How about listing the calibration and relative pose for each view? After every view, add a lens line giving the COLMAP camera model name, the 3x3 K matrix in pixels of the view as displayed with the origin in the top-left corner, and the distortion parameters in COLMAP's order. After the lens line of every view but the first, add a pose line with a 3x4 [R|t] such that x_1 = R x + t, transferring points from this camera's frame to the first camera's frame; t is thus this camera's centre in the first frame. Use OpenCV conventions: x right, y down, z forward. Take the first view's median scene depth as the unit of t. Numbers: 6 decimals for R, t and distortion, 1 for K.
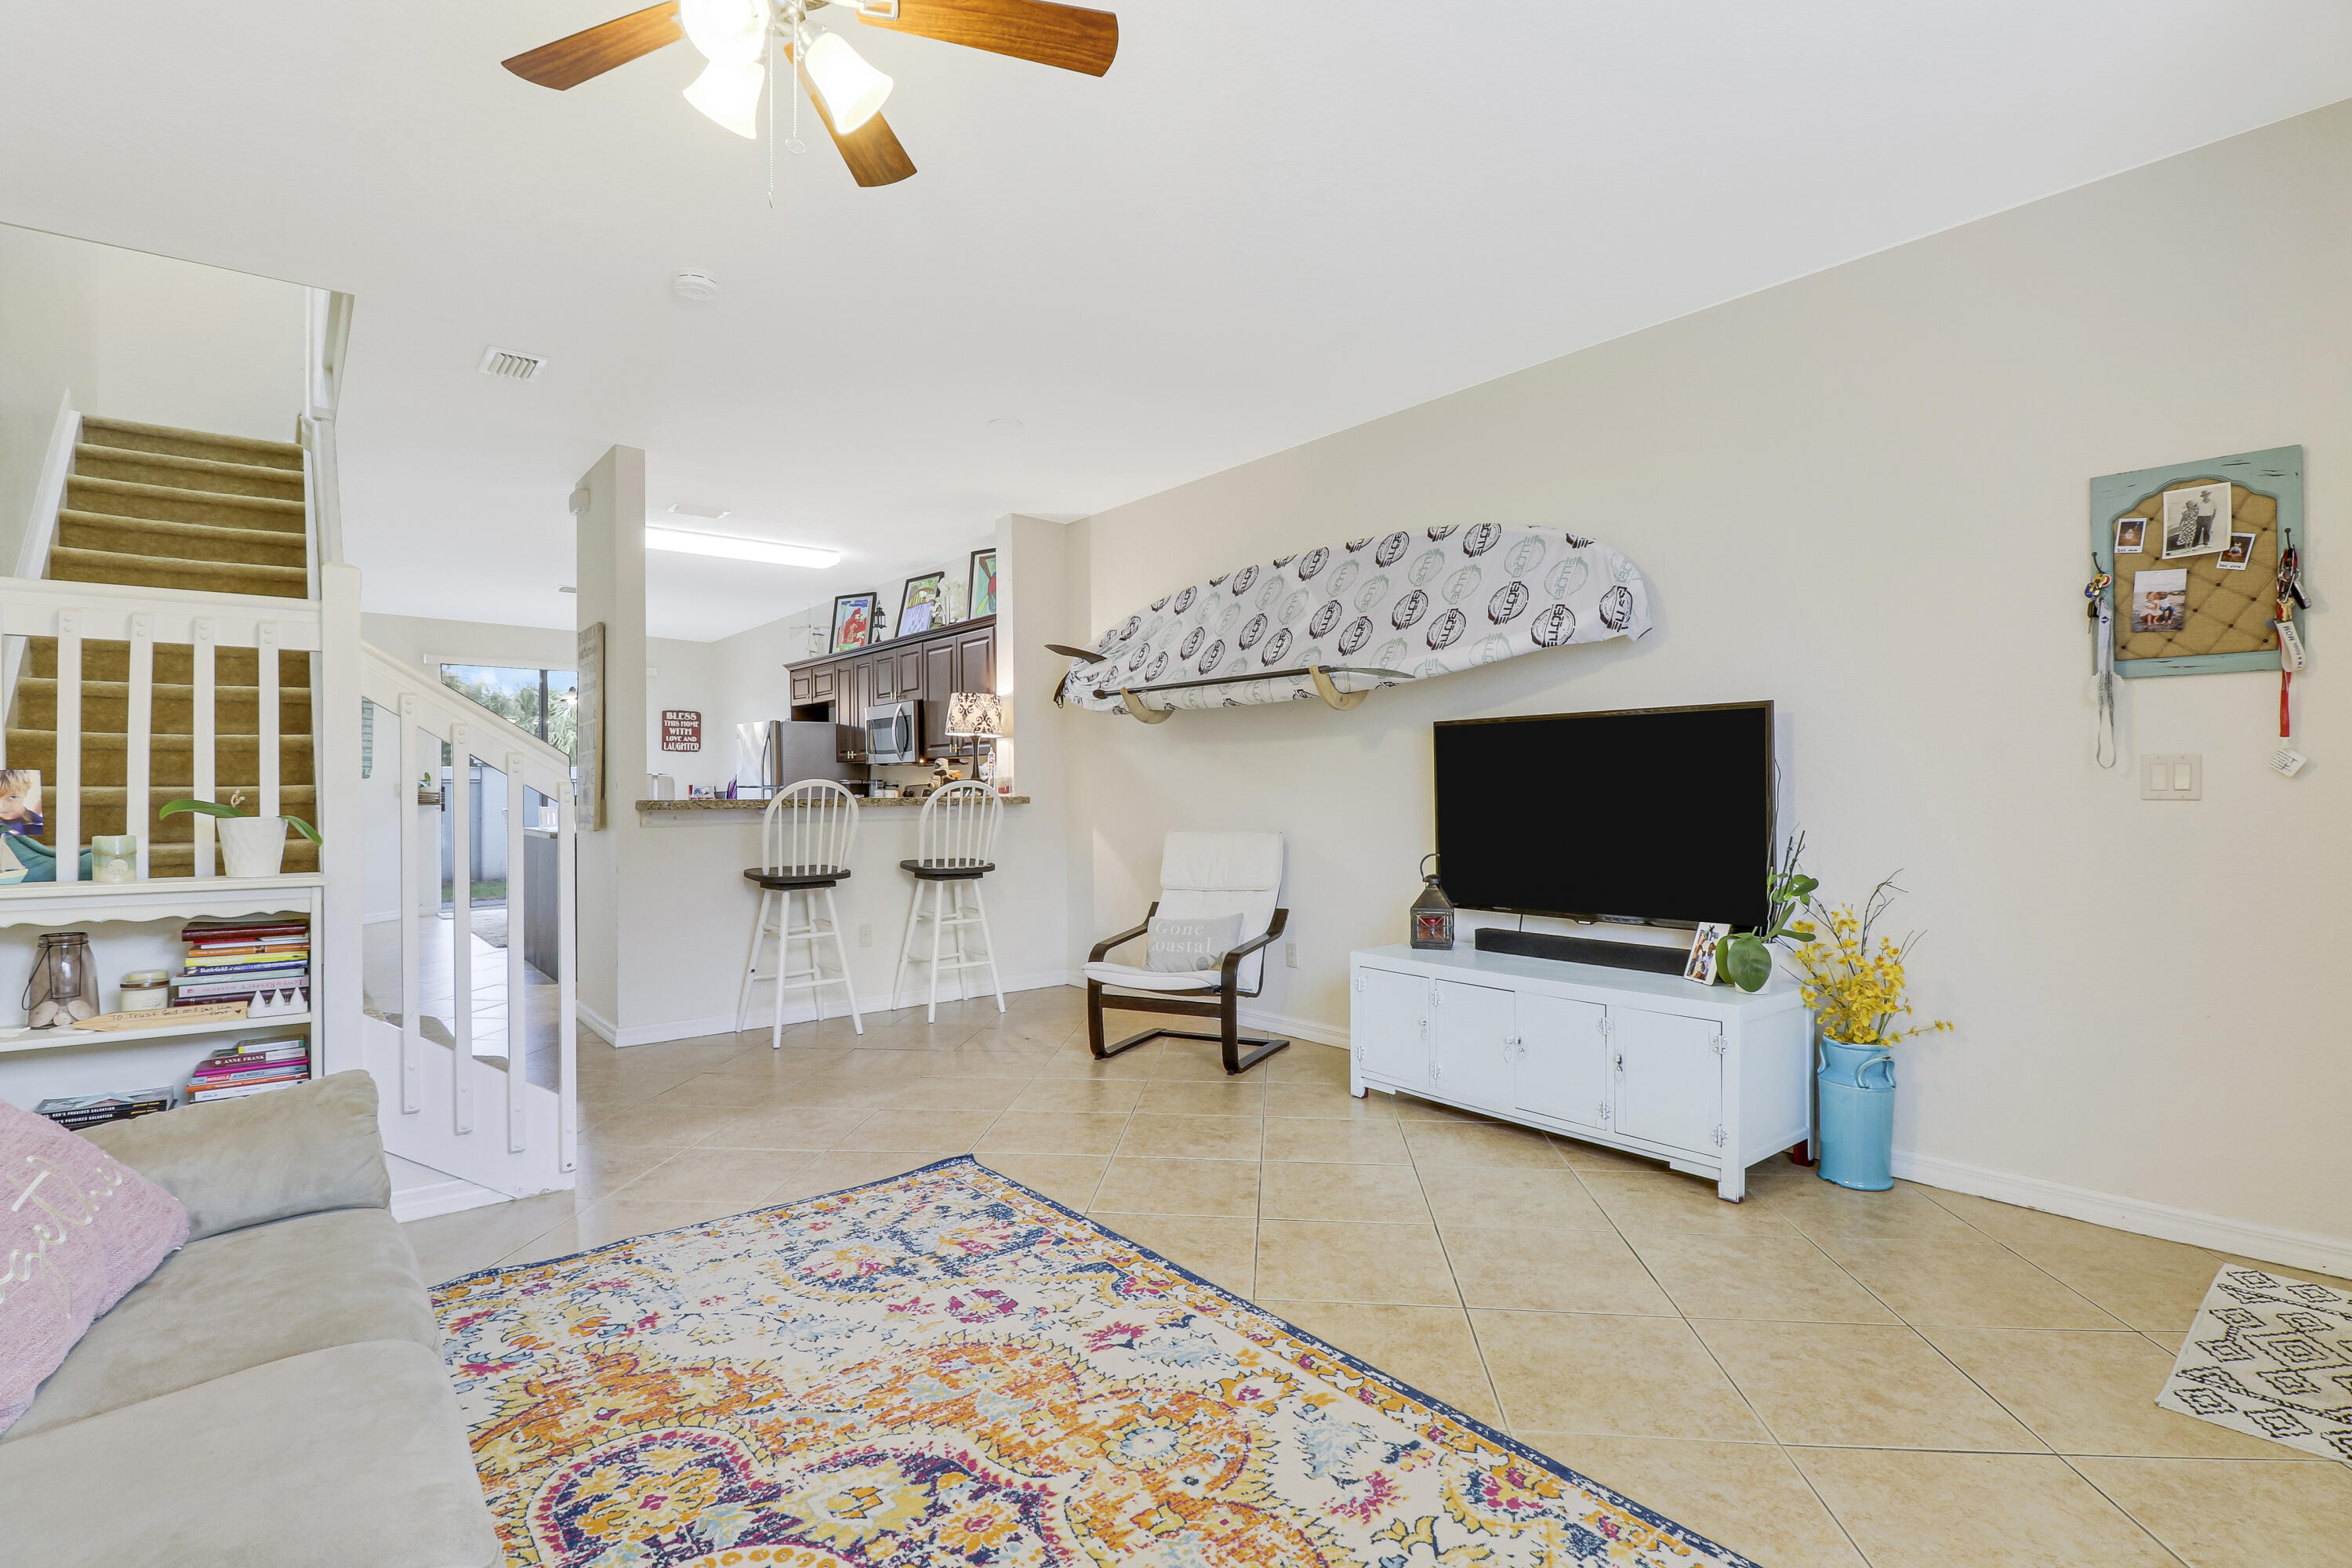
lens RADIAL K [[1108.1, 0, 1171.6], [0, 1108.1, 780.1], [0, 0, 1]] dist [0.001107, -0.013103]
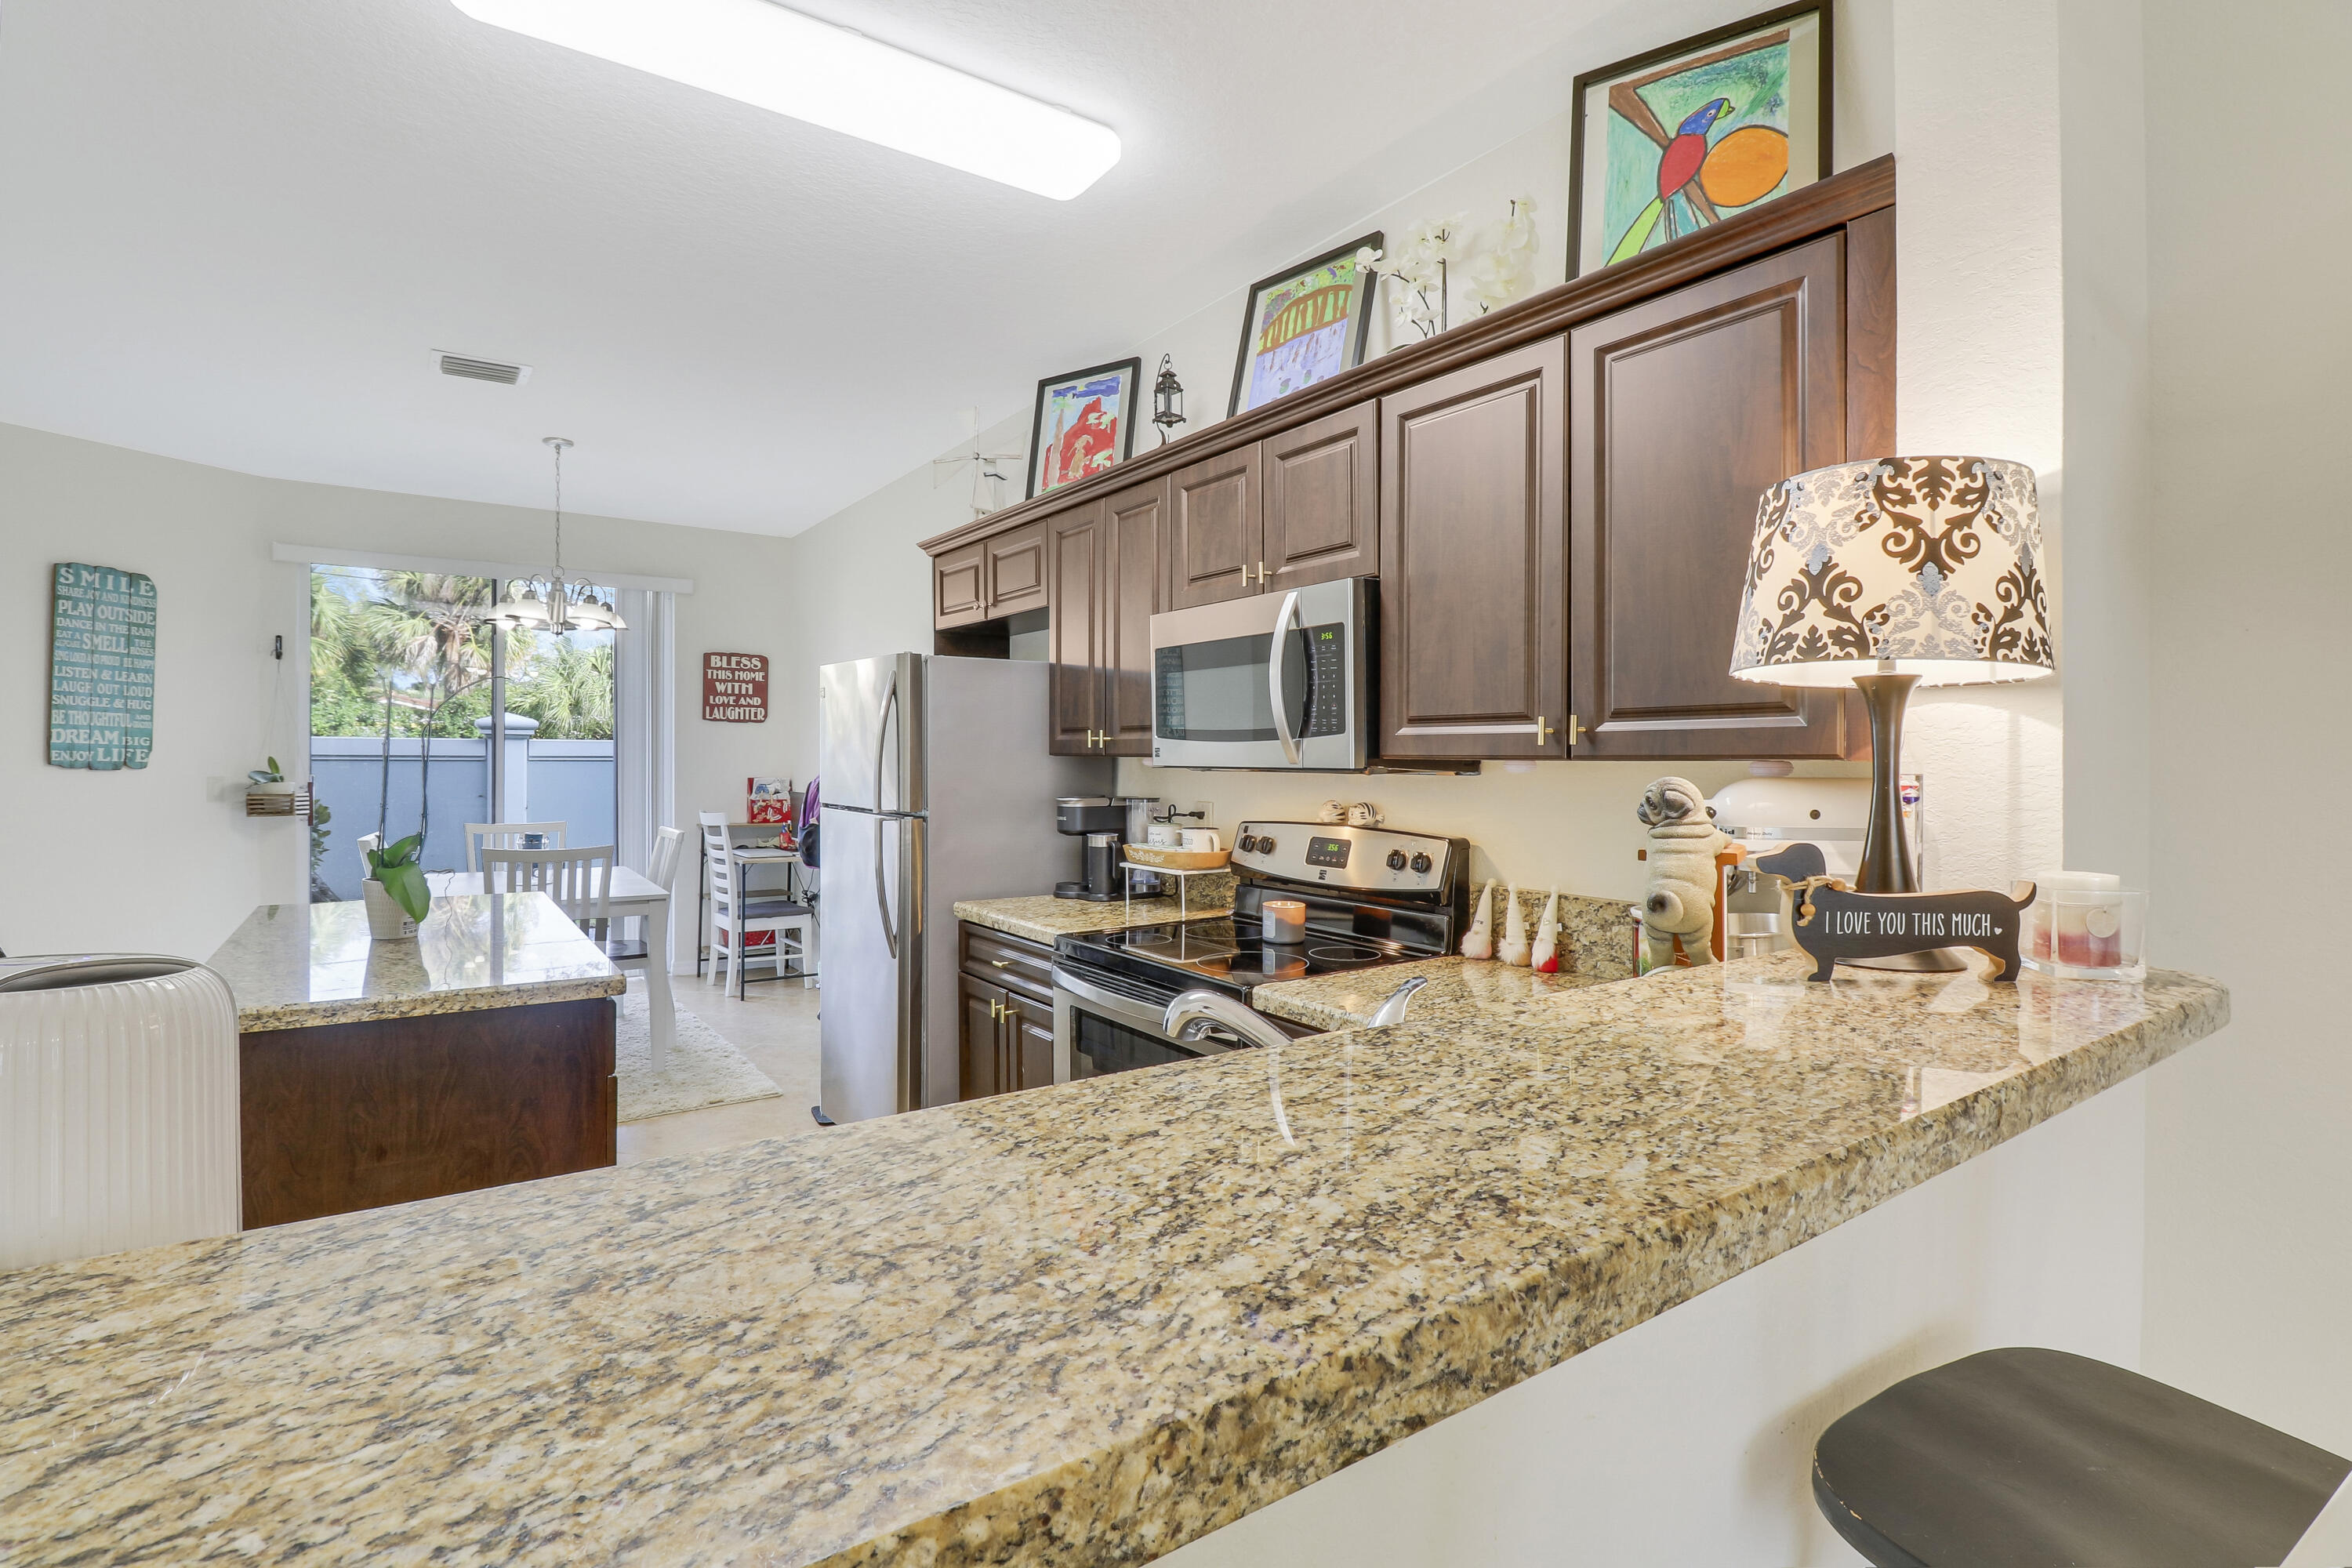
lens RADIAL K [[1108.1, 0, 1168.0], [0, 1108.1, 772.3], [0, 0, 1]] dist [0.001107, -0.013103]
pose [[0.996521, 0.015257, -0.081929, -0.656767], [-0.013827, 0.999743, 0.017990, -0.053064], [0.082183, -0.016795, 0.996476, 1.722175]]
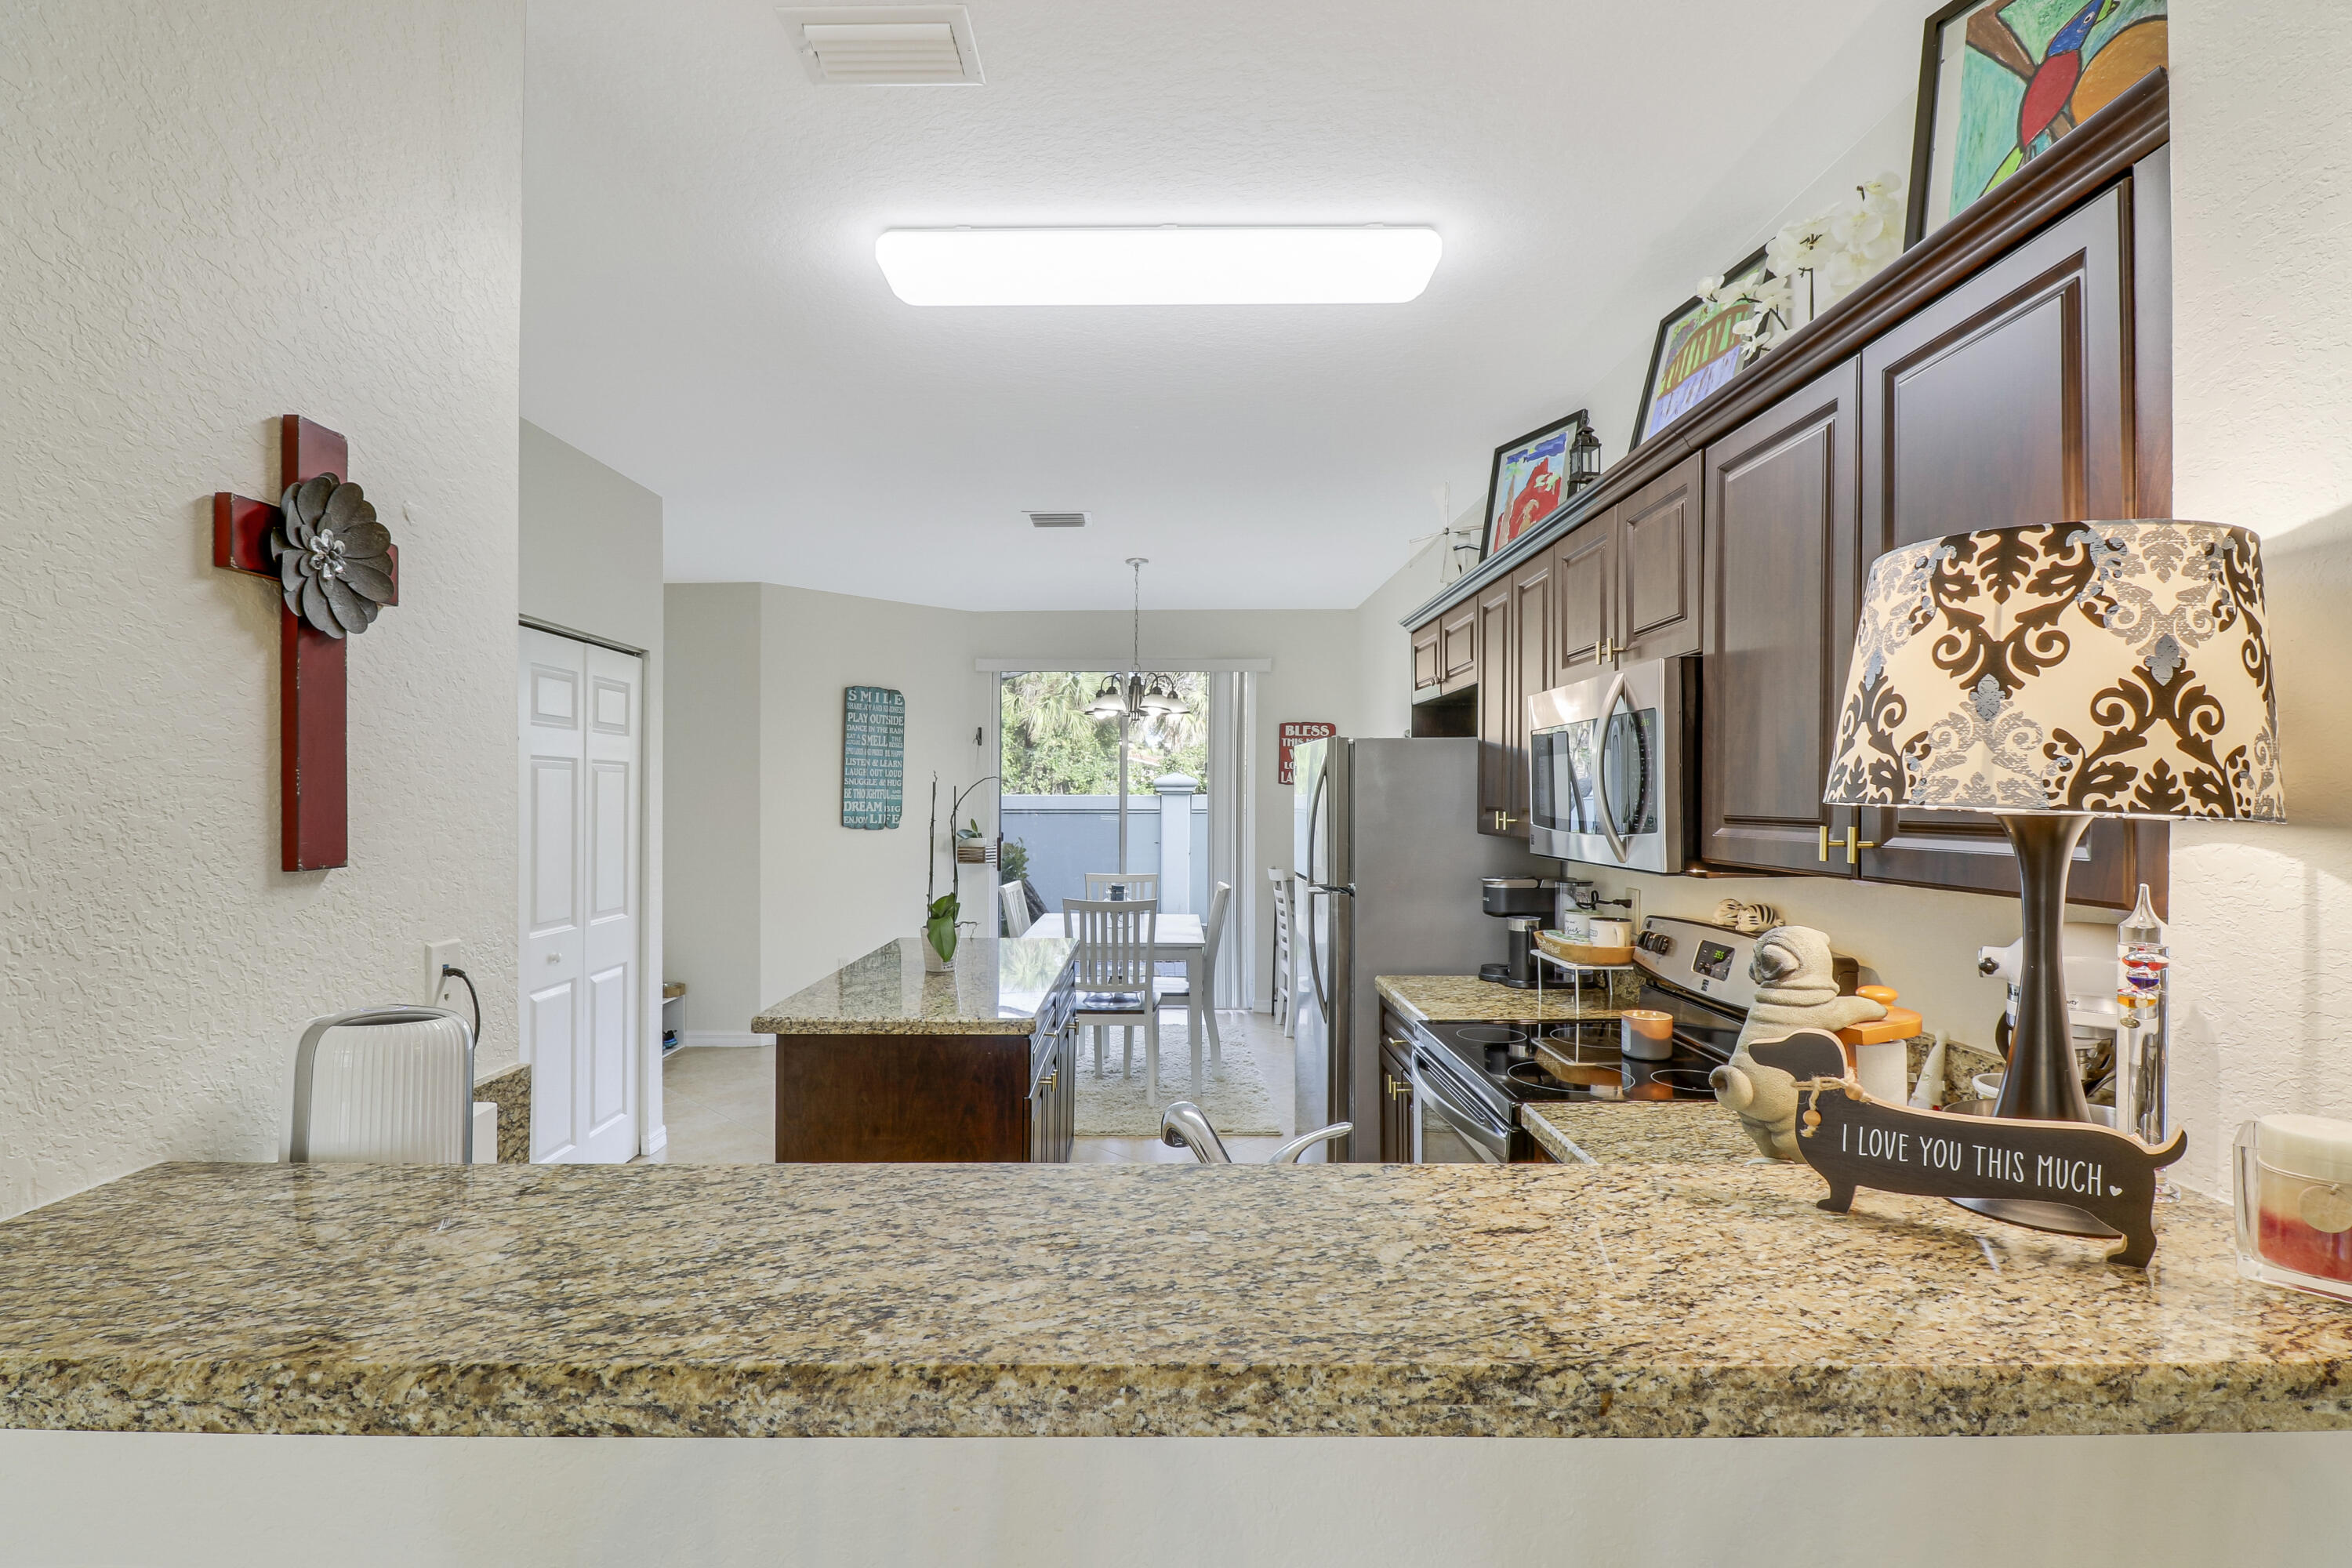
lens RADIAL K [[1117.4, 0, 1164.0], [0, 1117.4, 795.1], [0, 0, 1]] dist [0.003765, -0.010410]
pose [[0.774607, 0.007088, -0.632403, -0.384249], [-0.004293, 0.999973, 0.005949, -0.096080], [0.632428, -0.001894, 0.774617, 1.772564]]
